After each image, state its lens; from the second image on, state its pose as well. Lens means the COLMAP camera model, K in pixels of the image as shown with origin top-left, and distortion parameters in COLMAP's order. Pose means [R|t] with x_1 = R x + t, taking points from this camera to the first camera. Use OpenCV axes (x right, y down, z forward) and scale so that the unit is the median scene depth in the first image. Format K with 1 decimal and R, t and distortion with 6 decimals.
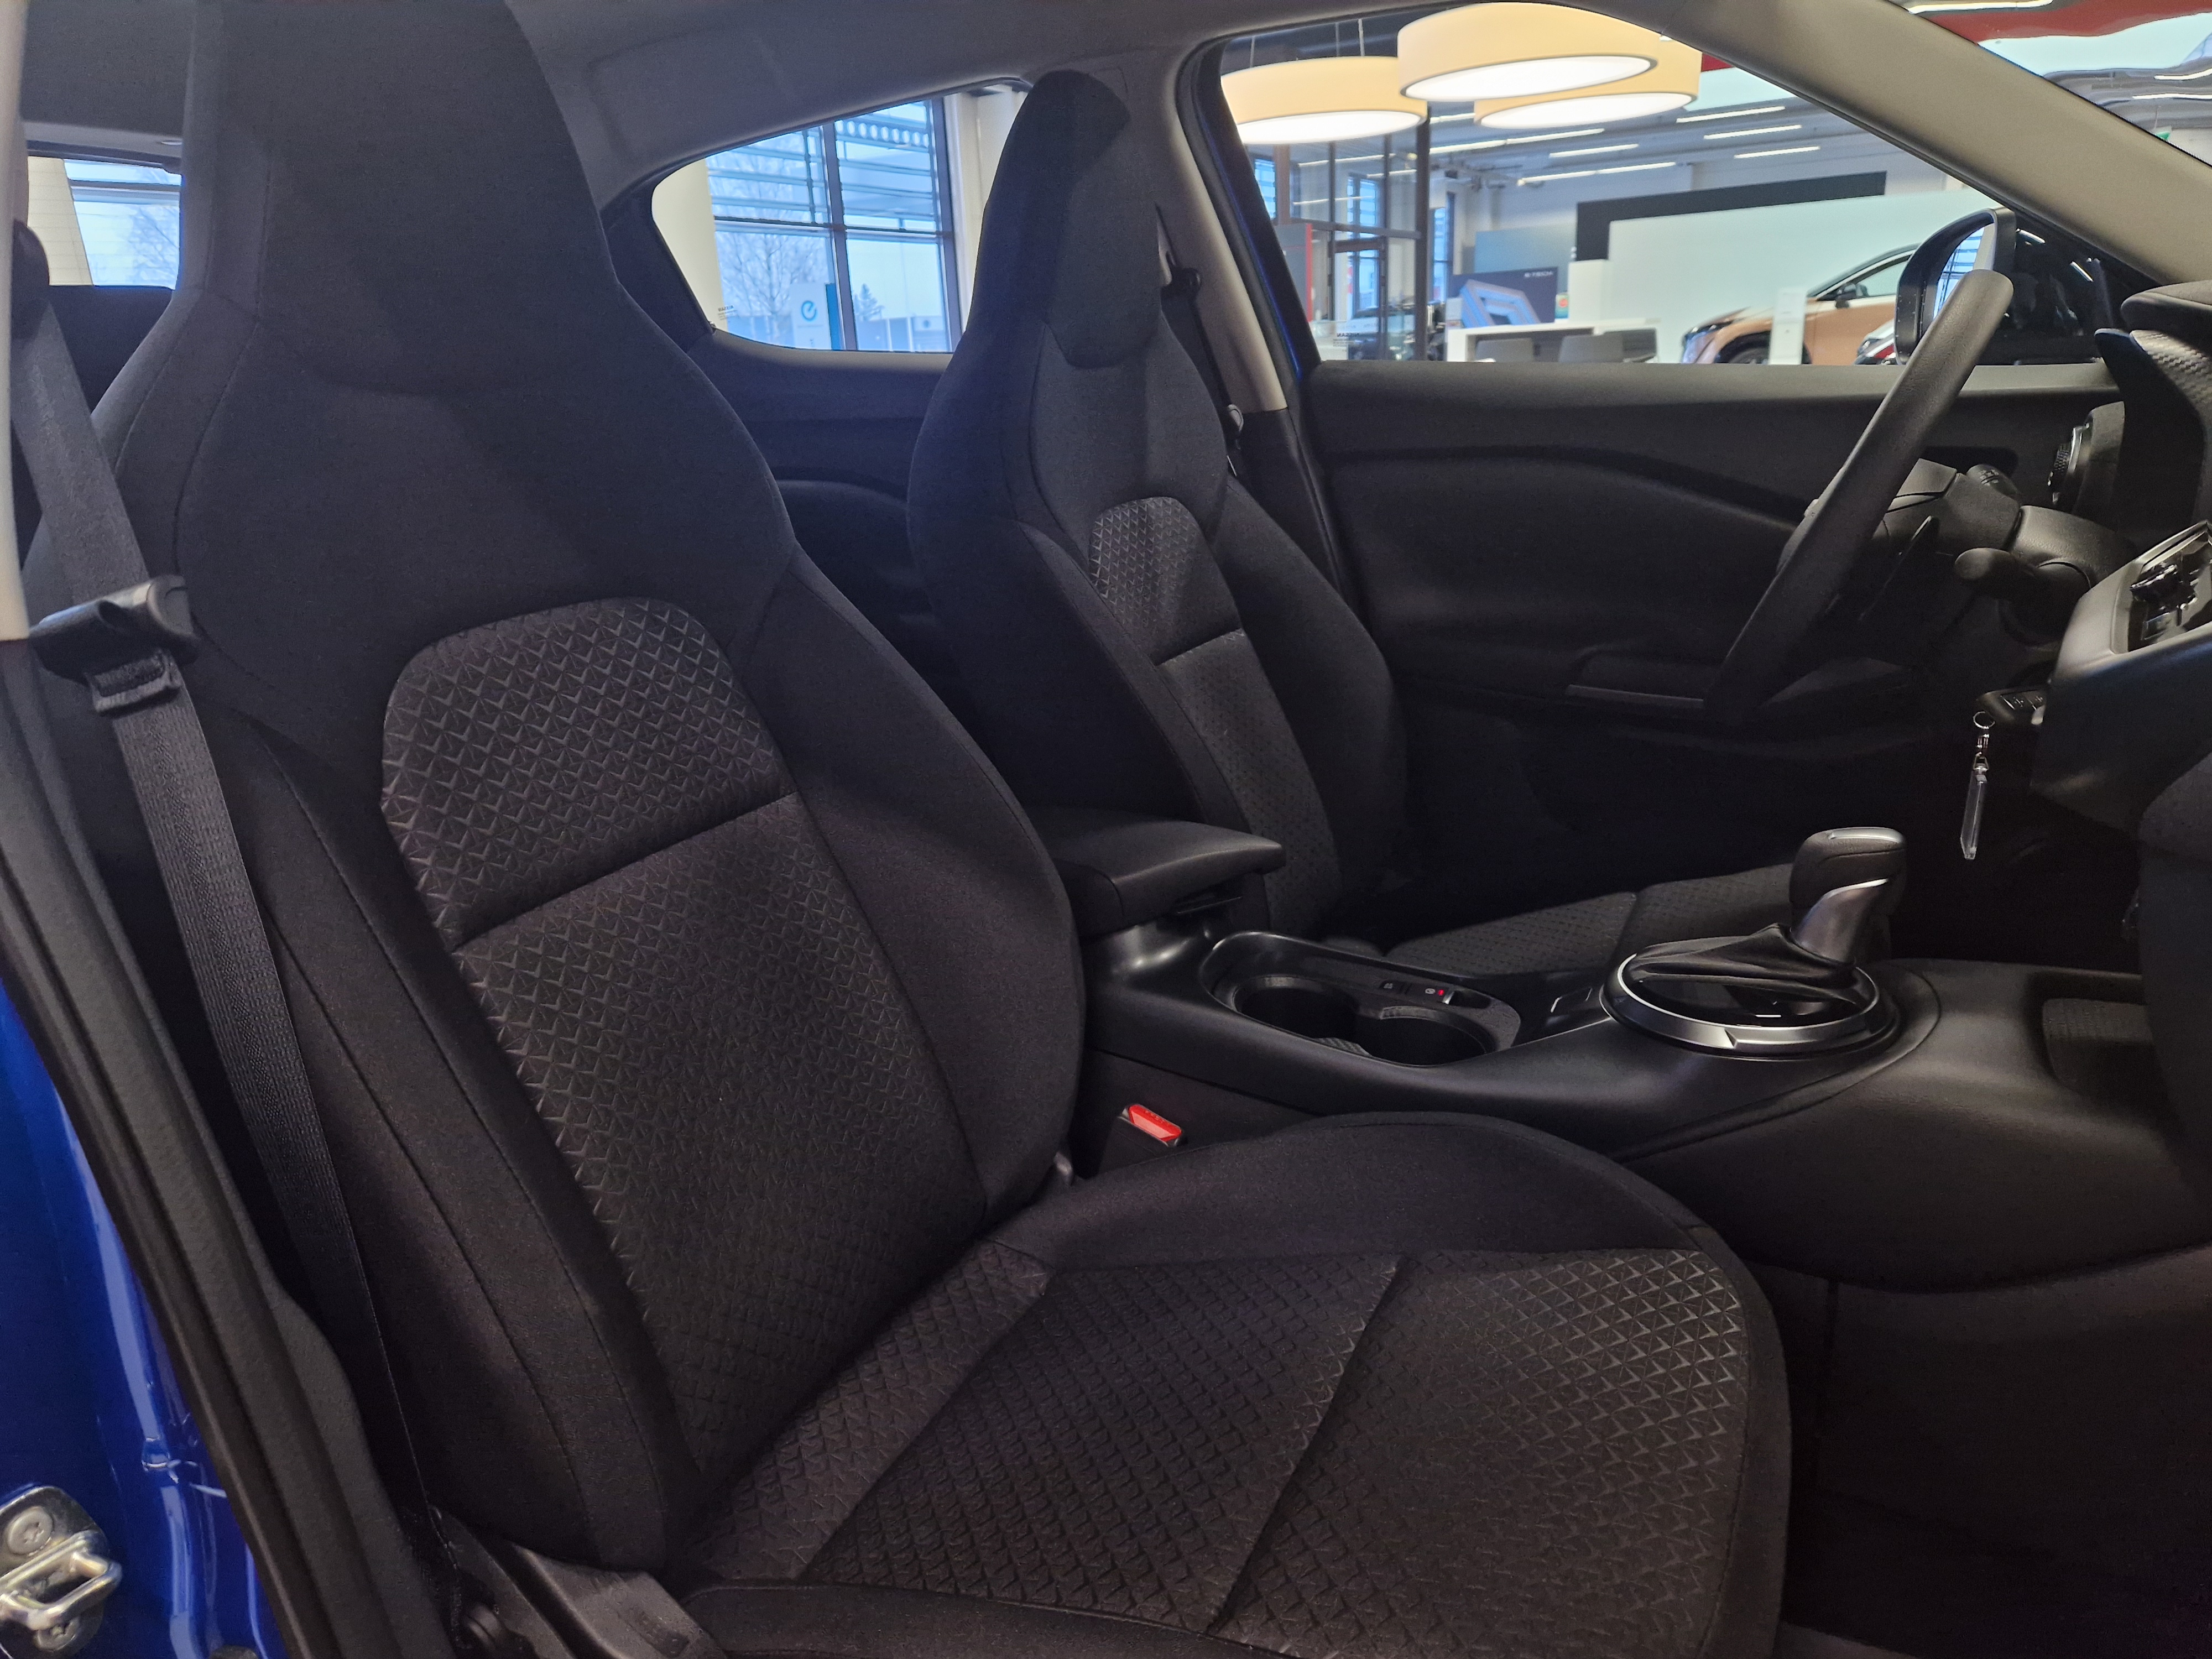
lens RADIAL K [[1481.9, 0, 1106.0], [0, 1481.9, 829.5], [0, 0, 1]] dist [-0.002143, -0.004934]
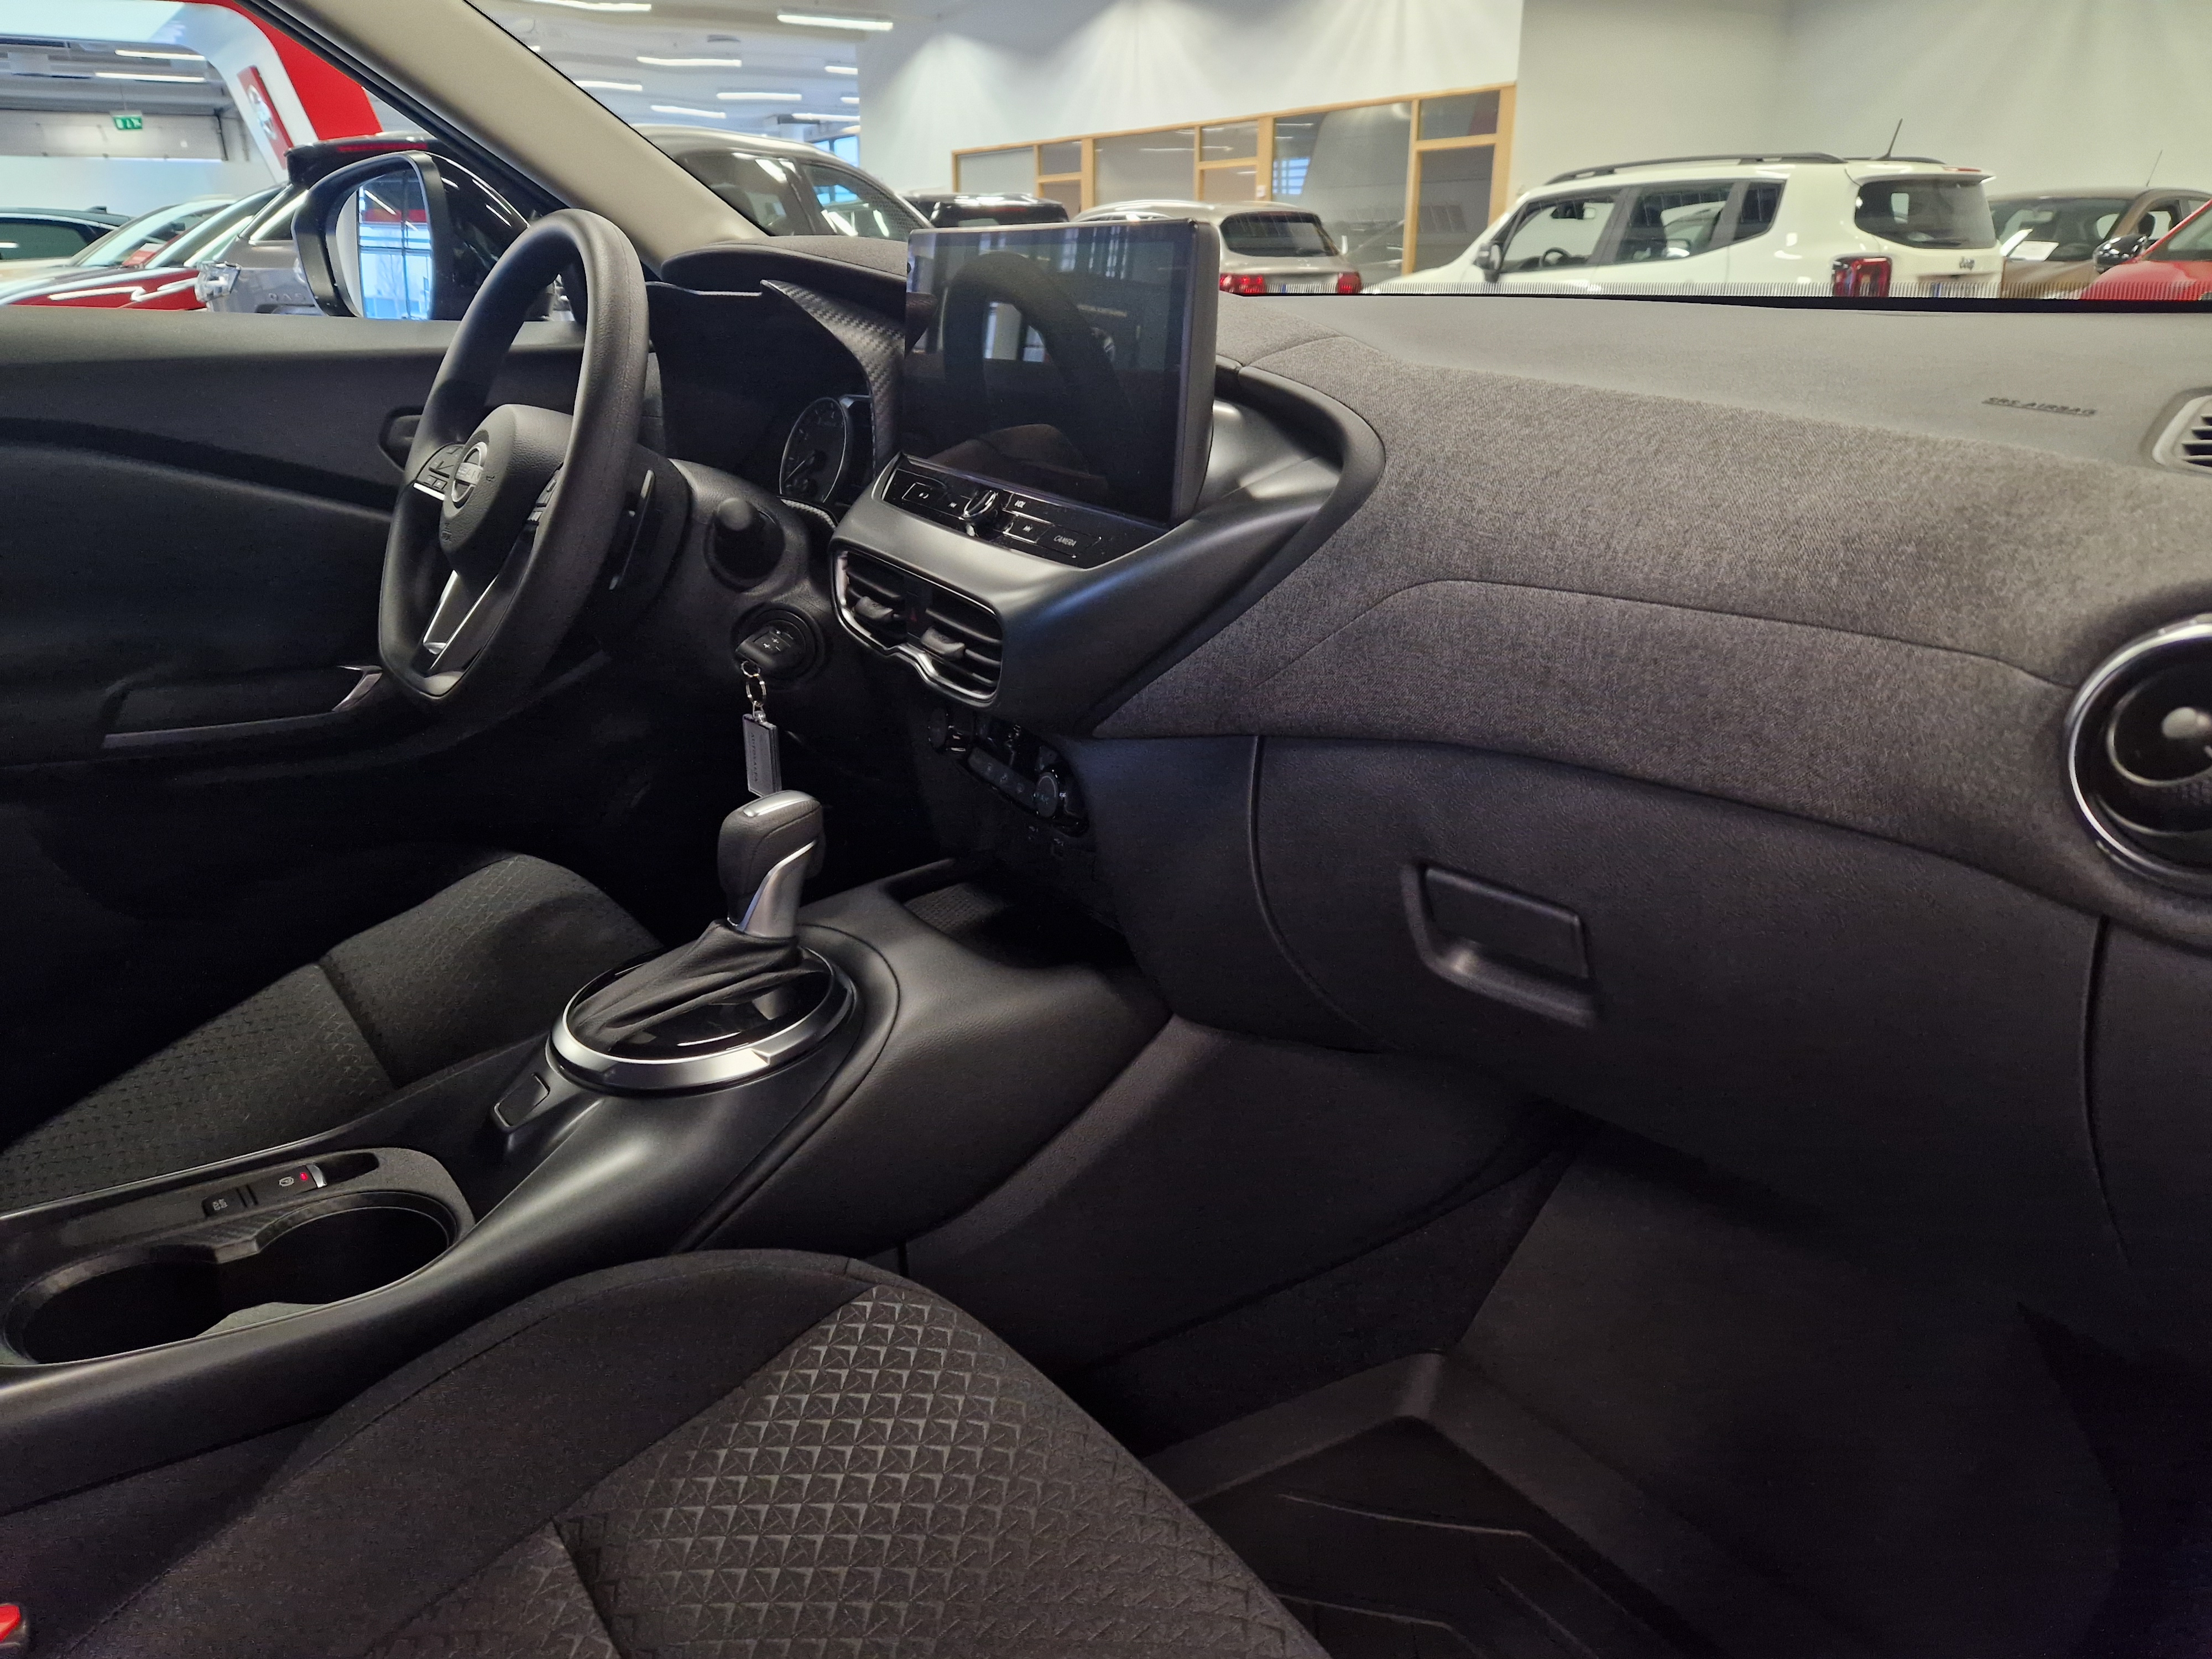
lens RADIAL K [[1481.9, 0, 1106.0], [0, 1481.9, 829.5], [0, 0, 1]] dist [-0.002143, -0.004934]
pose [[0.406324, -0.254367, 0.877610, -0.199120], [0.247114, 0.955270, 0.162464, -0.069127], [-0.879679, 0.150857, 0.451006, 0.333406]]
